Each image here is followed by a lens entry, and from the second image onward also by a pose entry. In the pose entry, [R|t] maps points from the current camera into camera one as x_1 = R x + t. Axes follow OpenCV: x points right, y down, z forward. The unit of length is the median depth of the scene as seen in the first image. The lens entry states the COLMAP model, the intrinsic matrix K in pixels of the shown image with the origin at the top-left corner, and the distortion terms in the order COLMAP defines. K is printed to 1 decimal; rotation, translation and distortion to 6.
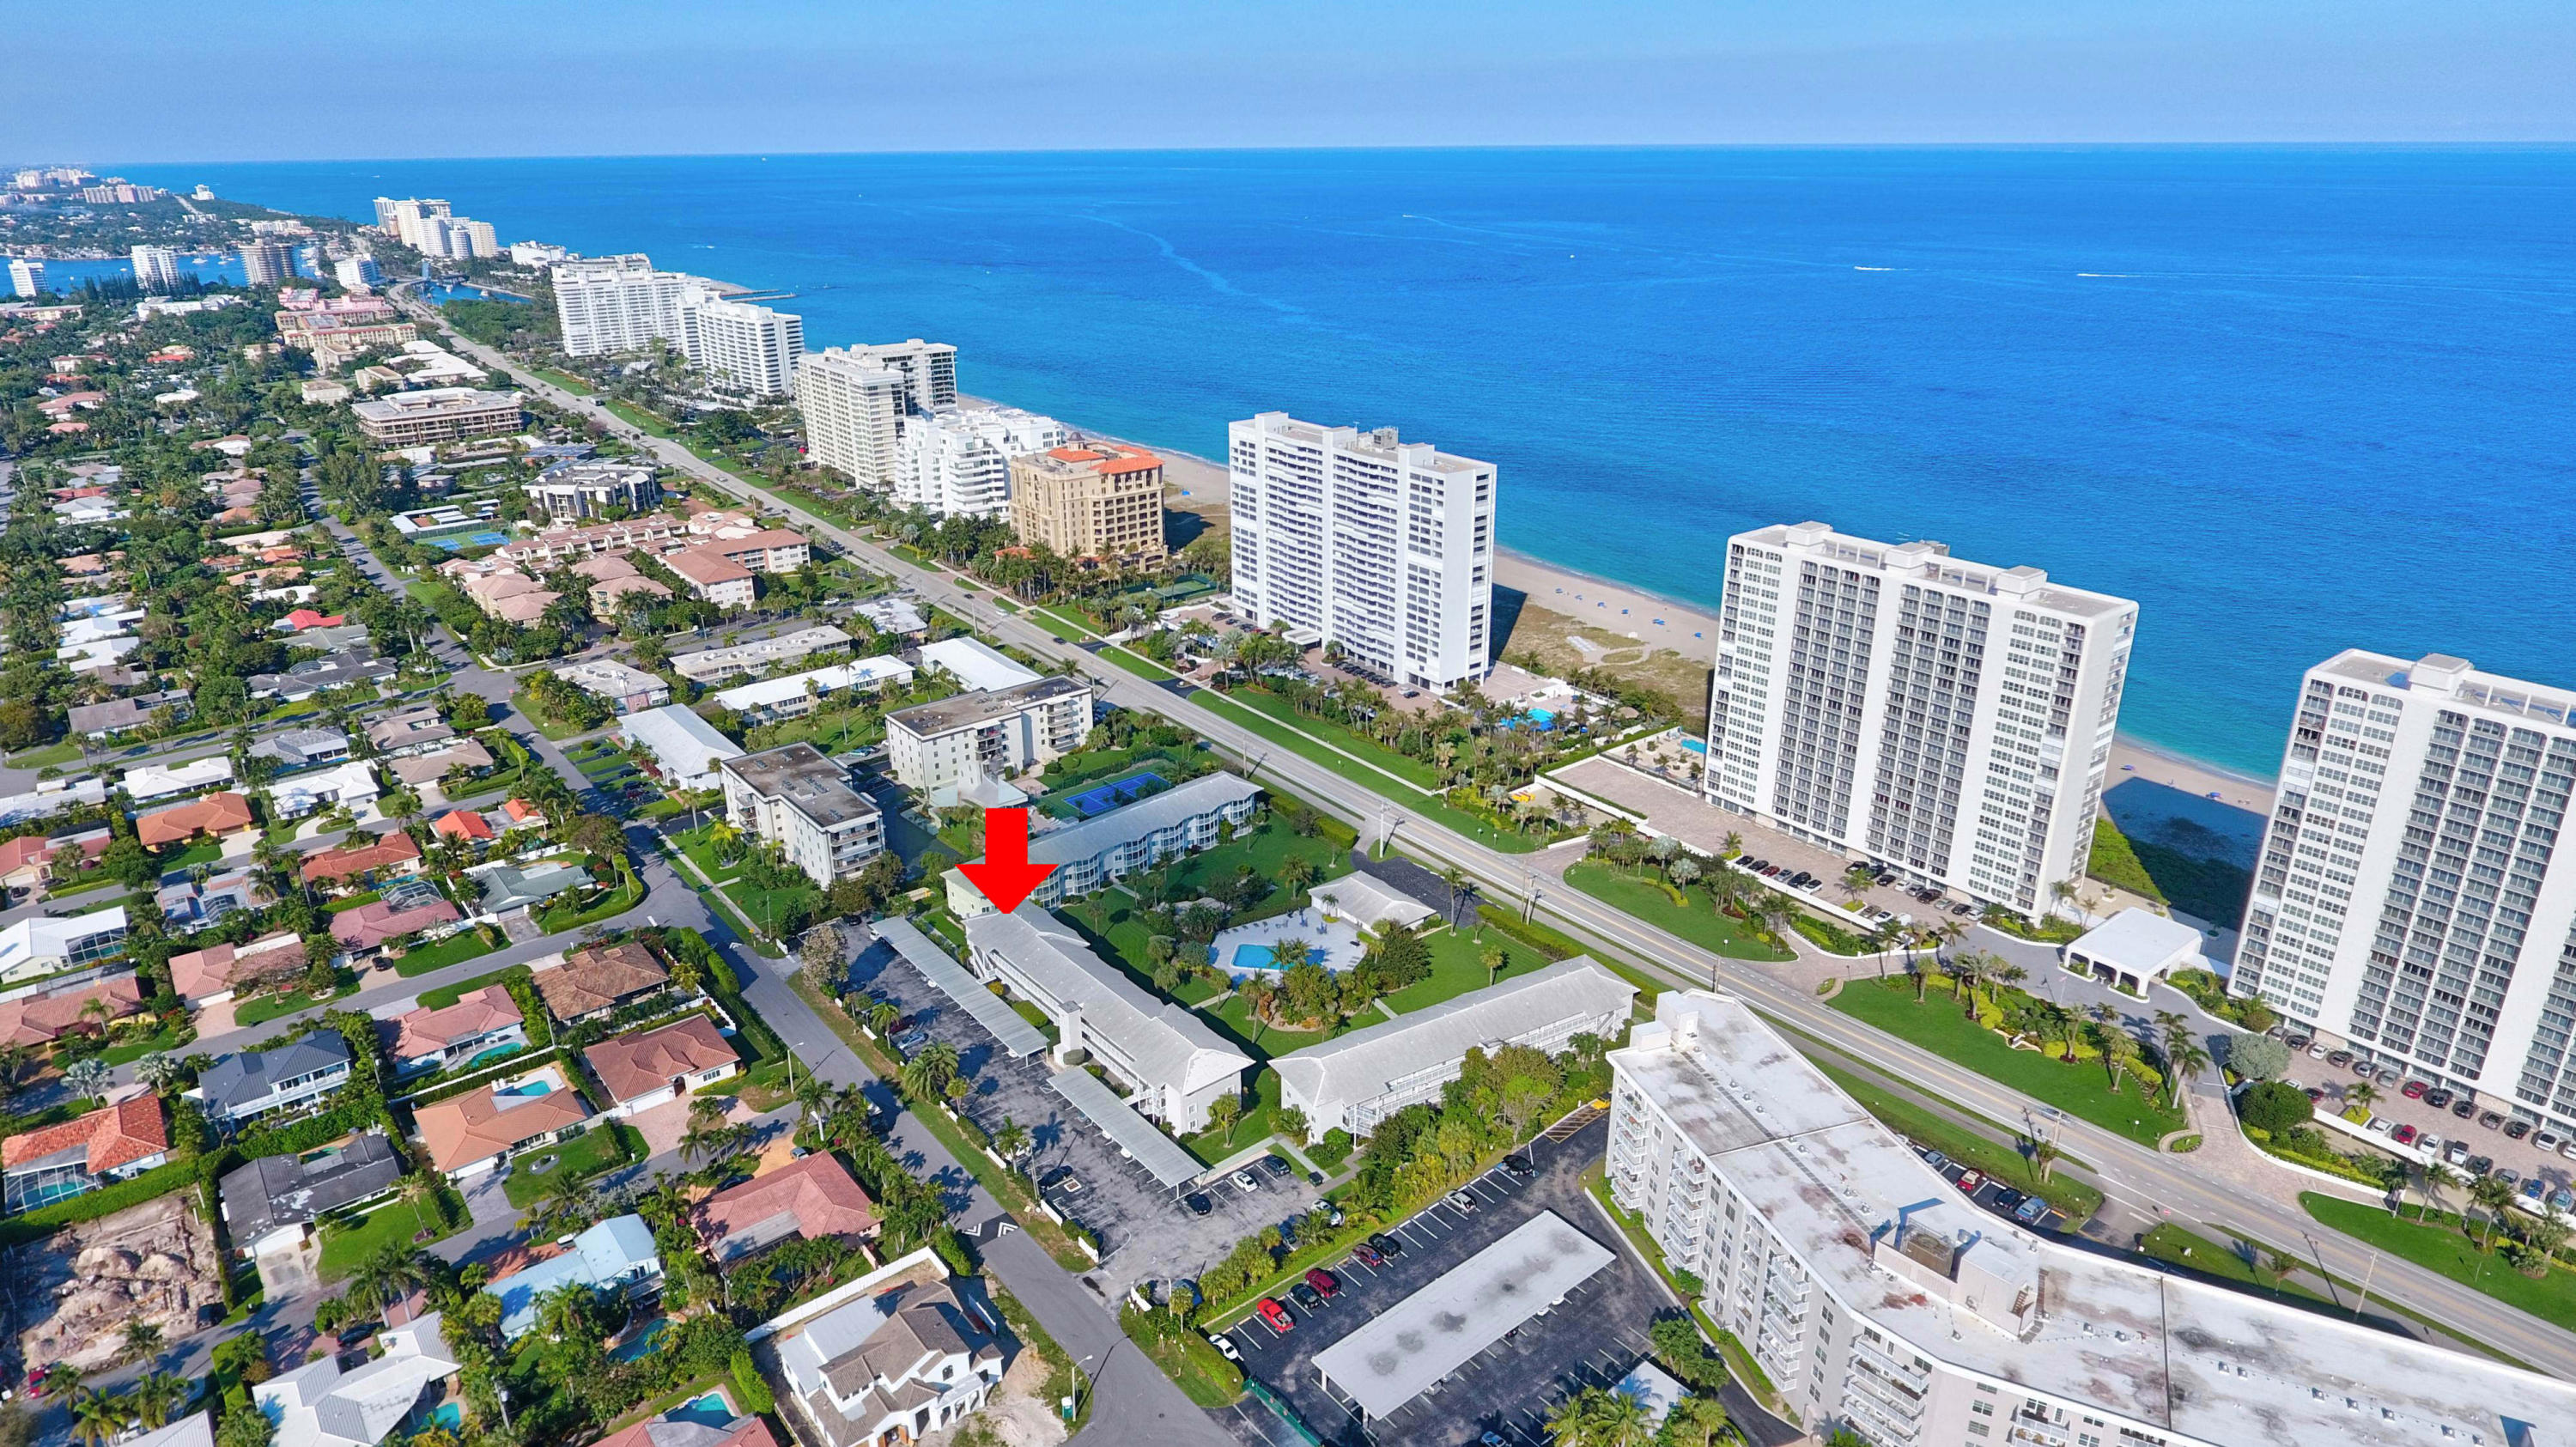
lens RADIAL K [[1514.5, 0, 1266.8], [0, 1514.5, 707.9], [0, 0, 1]] dist [-0.005381, -0.001263]
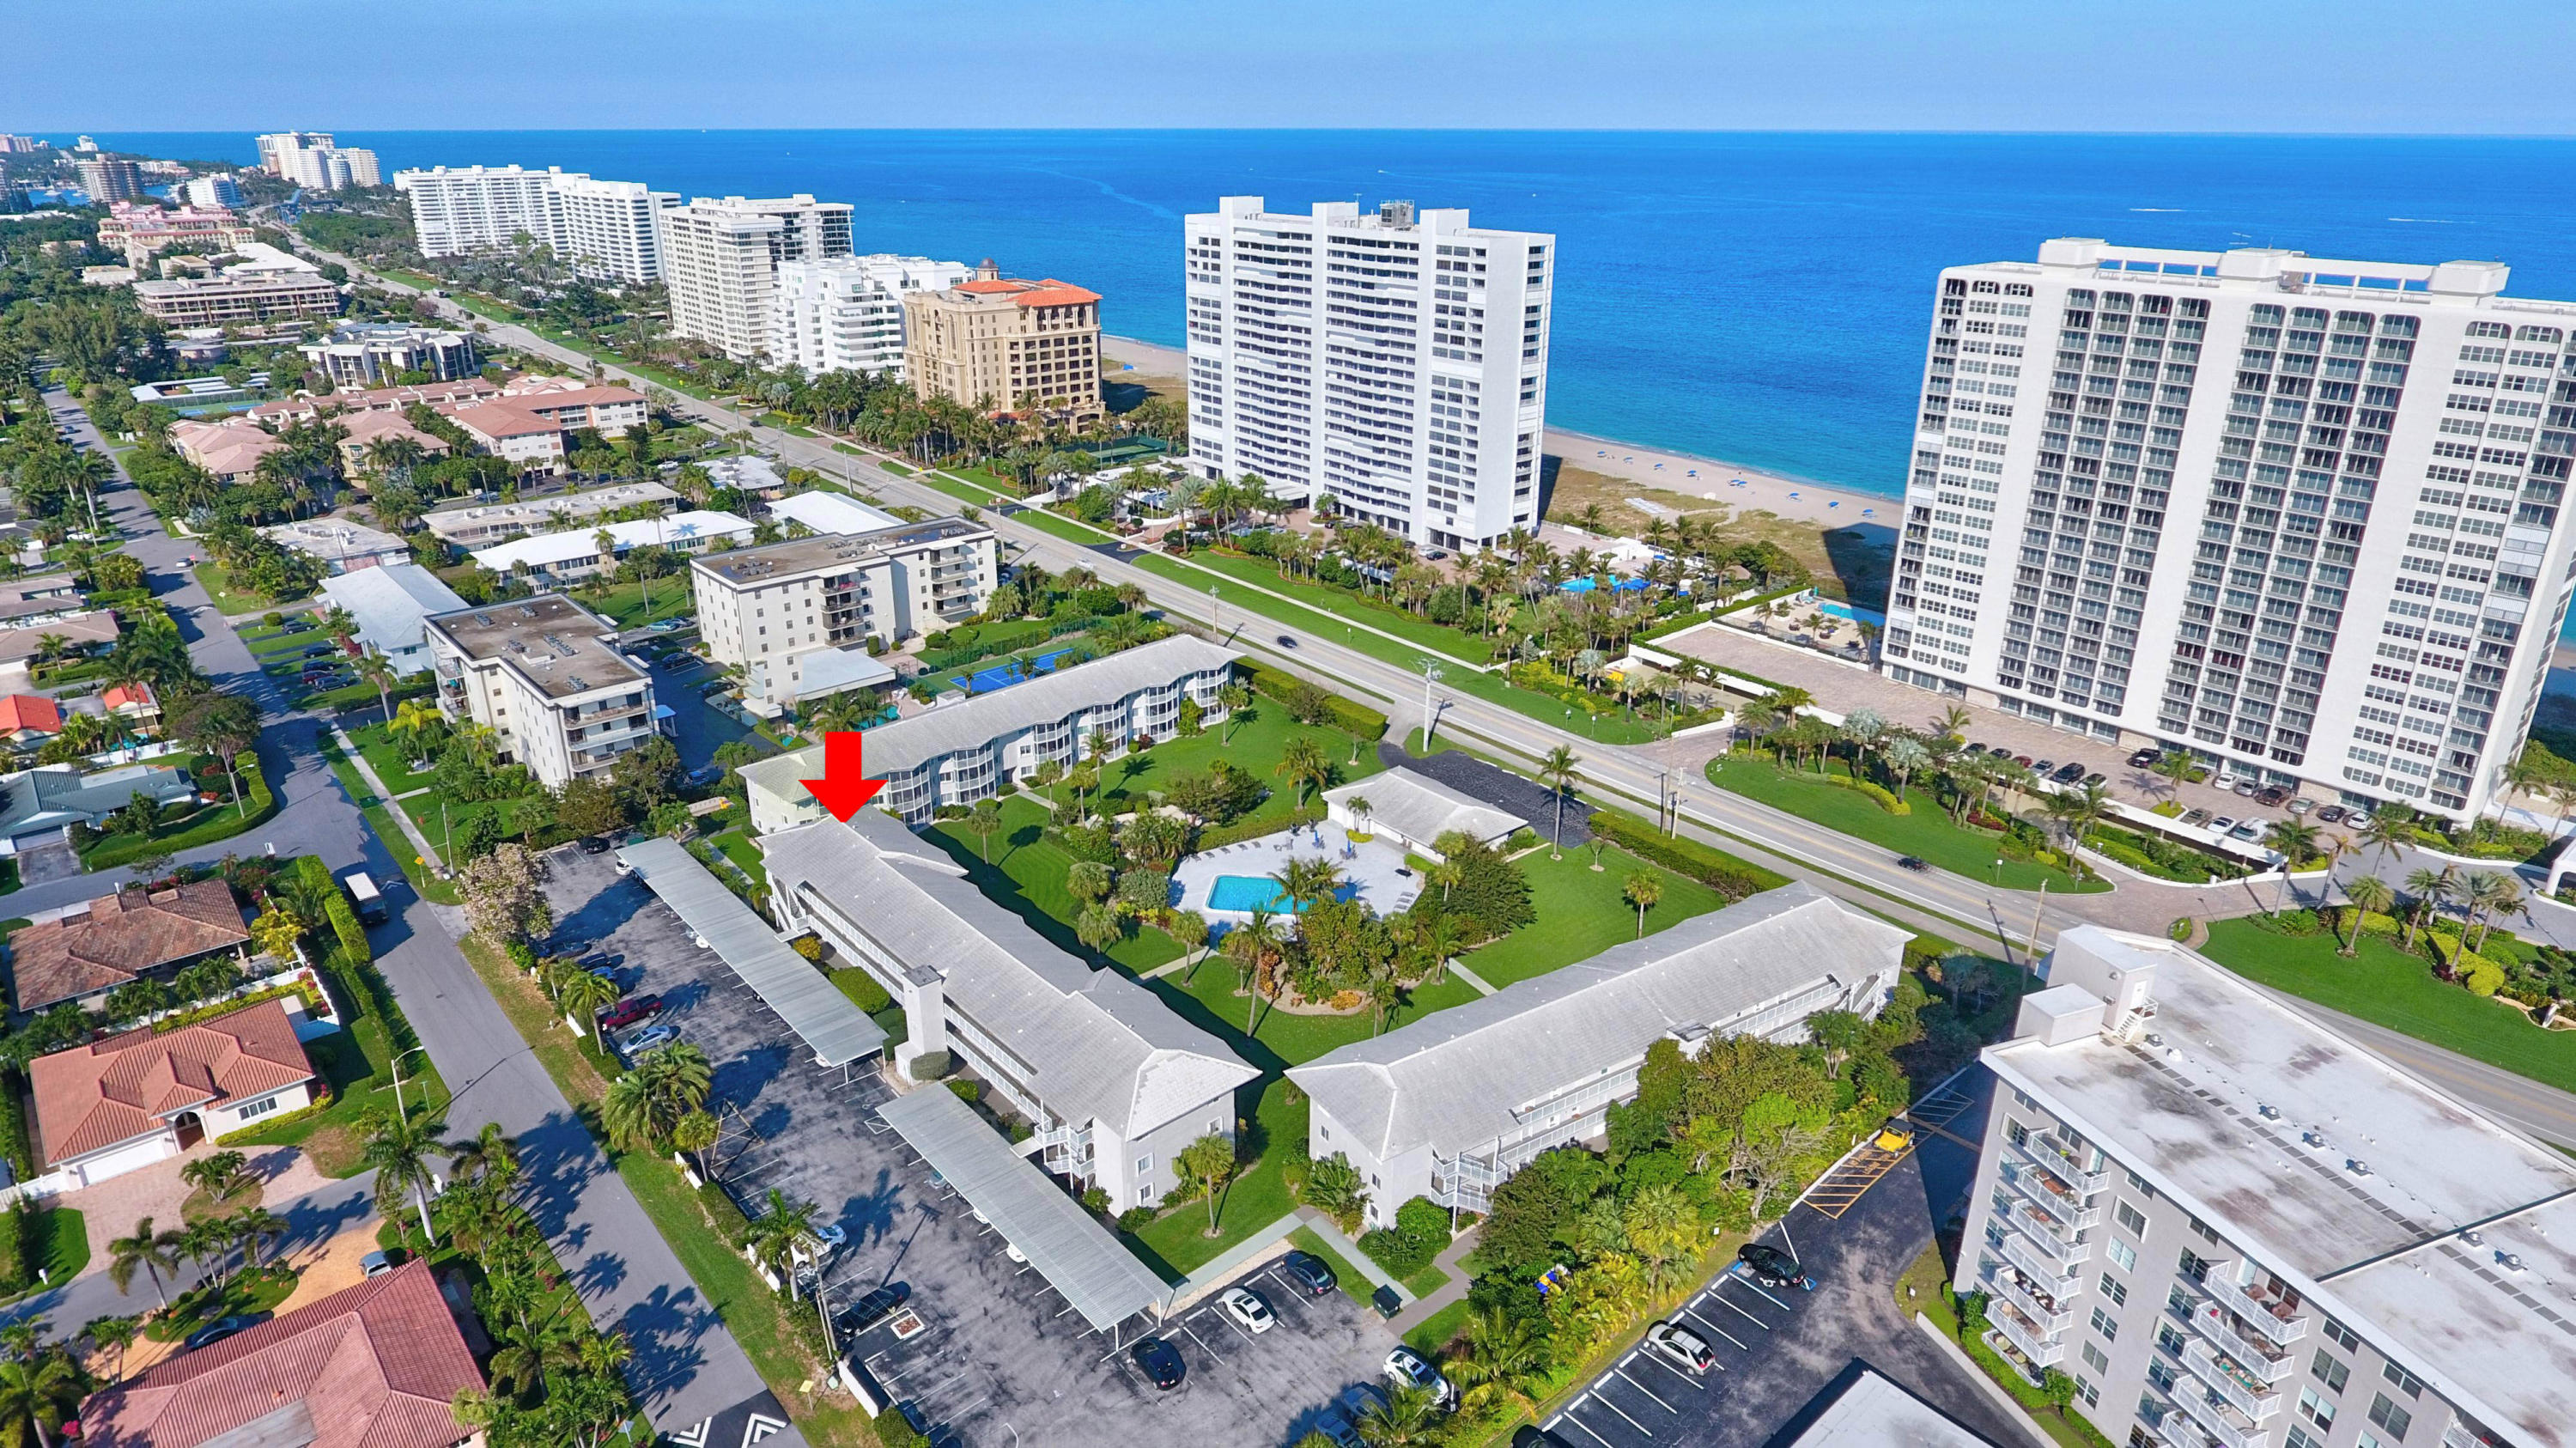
lens RADIAL K [[1514.6, 0, 1266.8], [0, 1514.6, 708.4], [0, 0, 1]] dist [-0.005381, -0.001263]
pose [[0.999330, -0.004999, 0.036245, -0.017722], [0.004588, 0.999924, 0.011416, 0.071456], [-0.036299, -0.011242, 0.999278, 0.336921]]
